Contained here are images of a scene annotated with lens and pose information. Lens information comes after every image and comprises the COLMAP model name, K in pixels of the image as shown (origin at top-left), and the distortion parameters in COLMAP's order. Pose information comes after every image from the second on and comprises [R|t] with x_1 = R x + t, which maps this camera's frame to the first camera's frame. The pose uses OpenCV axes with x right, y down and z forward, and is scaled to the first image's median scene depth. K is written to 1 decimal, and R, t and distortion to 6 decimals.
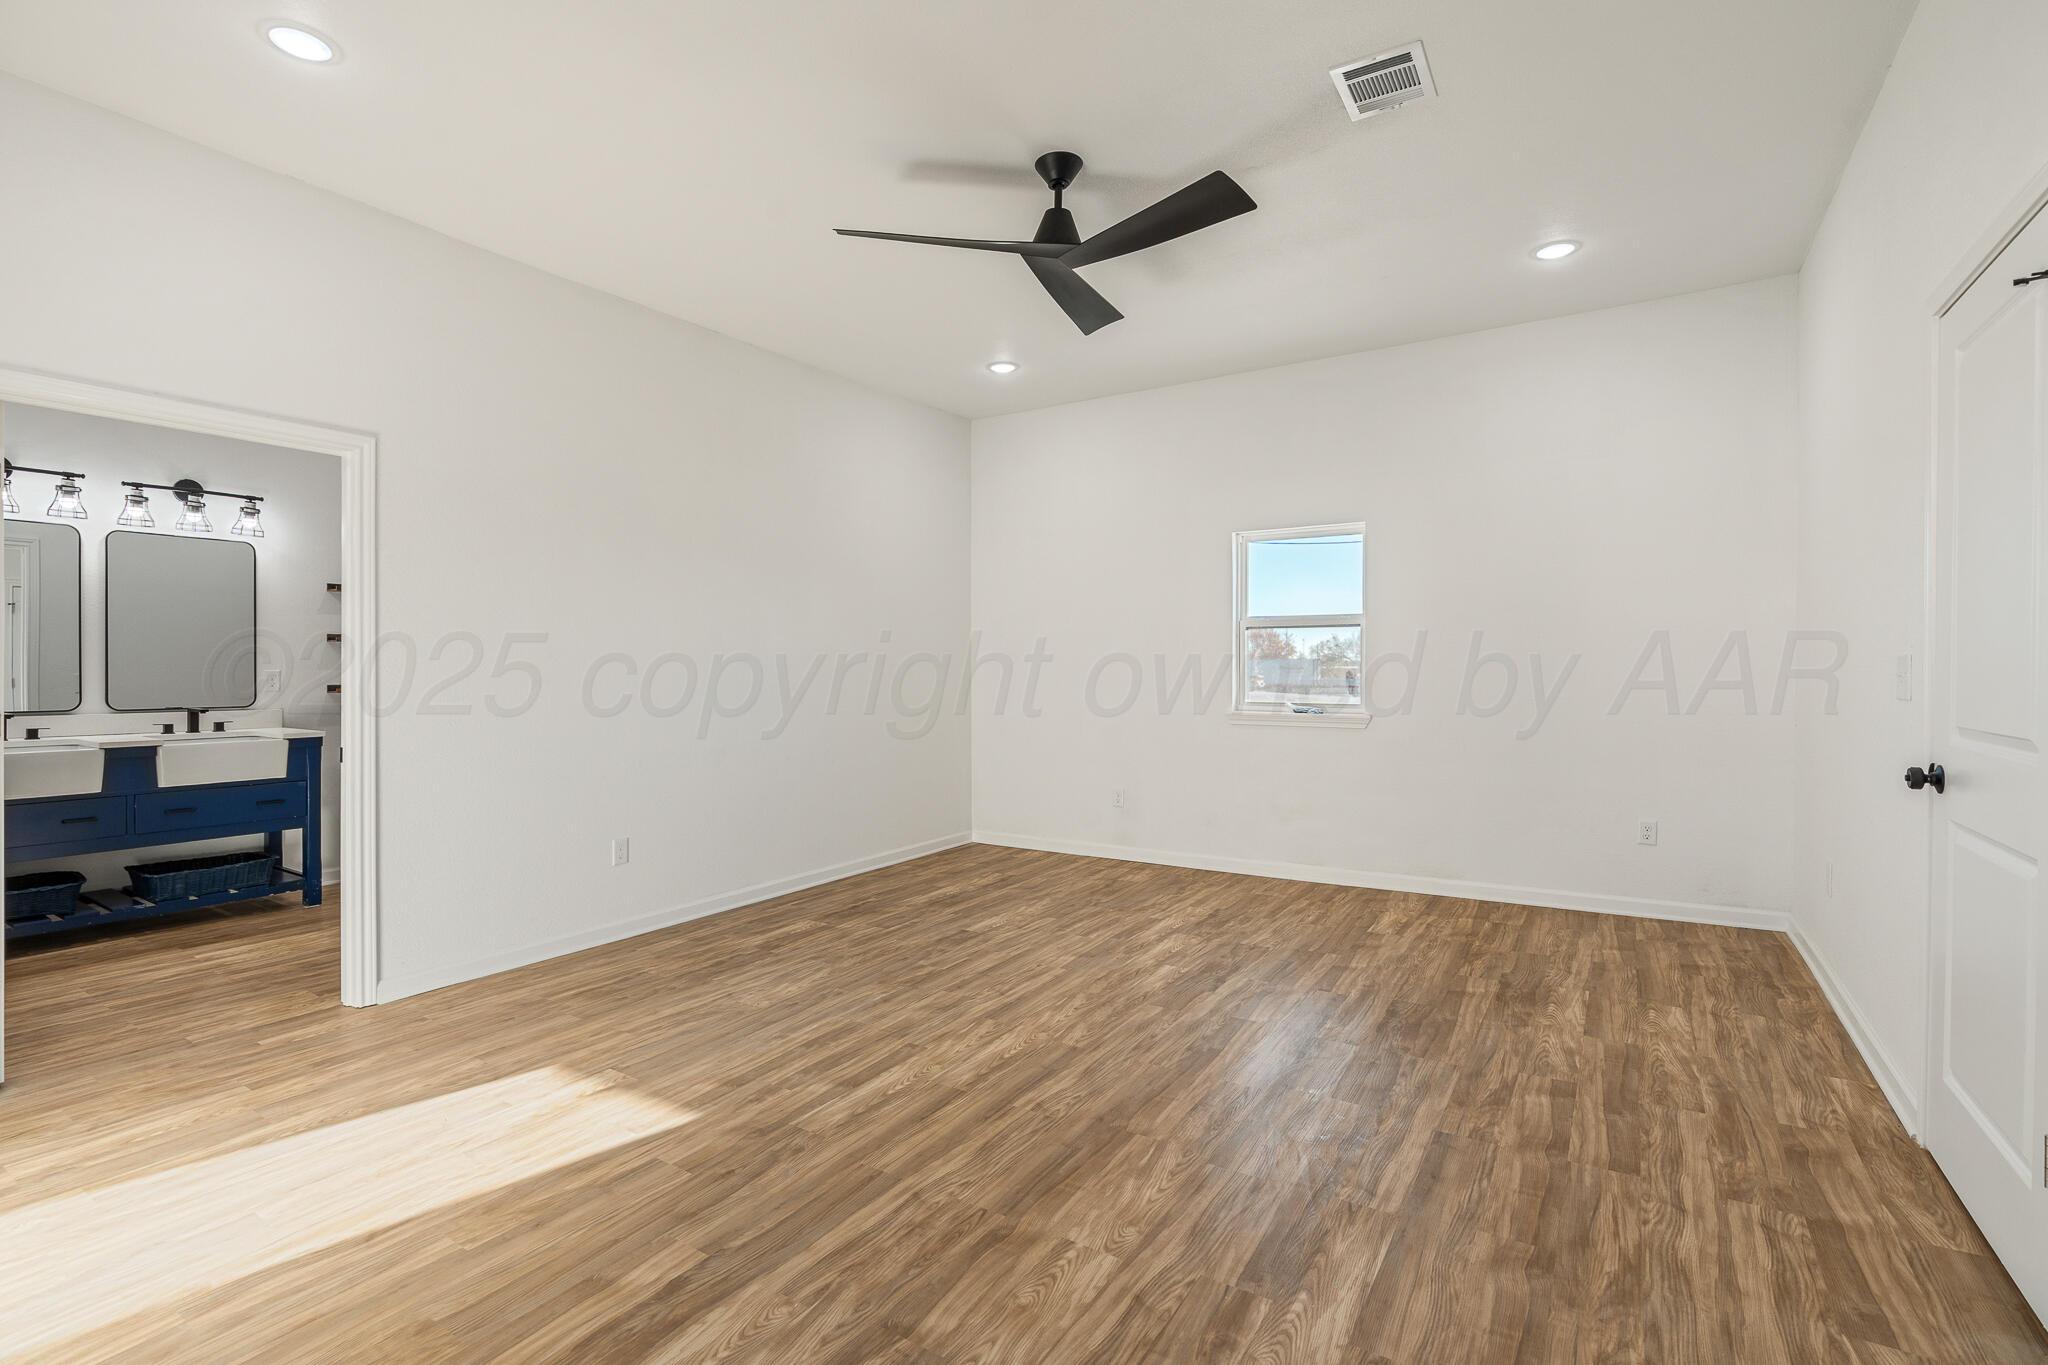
lens RADIAL K [[932.2, 0, 1032.5], [0, 932.2, 679.3], [0, 0, 1]] dist [-0.000841, -0.000550]
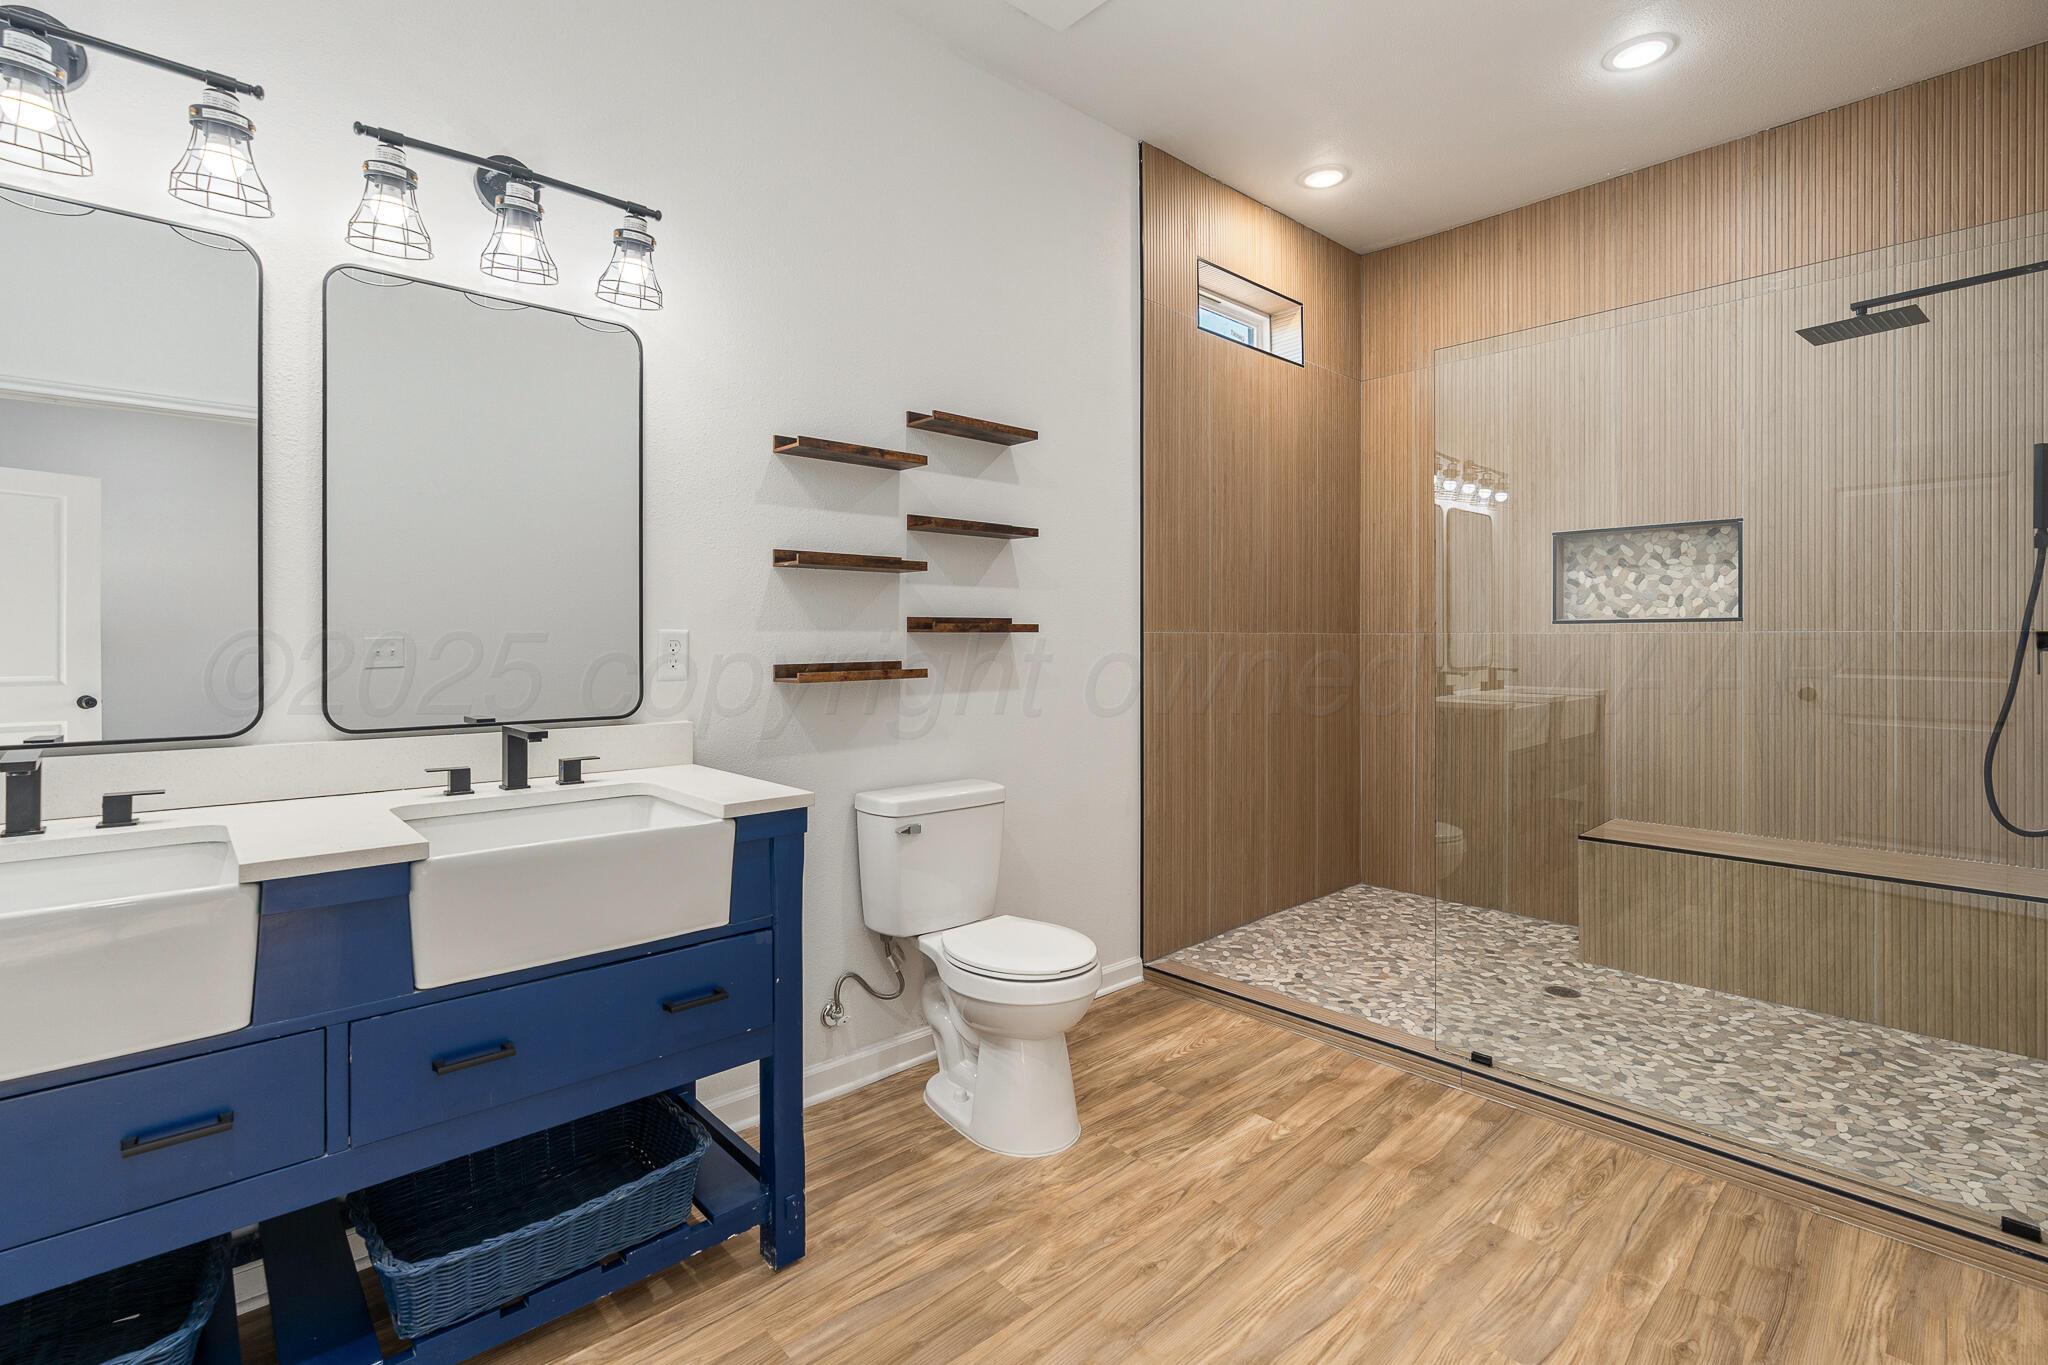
lens RADIAL K [[932.2, 0, 1015.4], [0, 932.2, 662.8], [0, 0, 1]] dist [-0.000841, -0.000550]
pose [[0.966747, 0.006132, -0.255661, -0.610039], [-0.004800, 0.999971, 0.005834, 0.001312], [0.255690, -0.004413, 0.966749, 0.688623]]
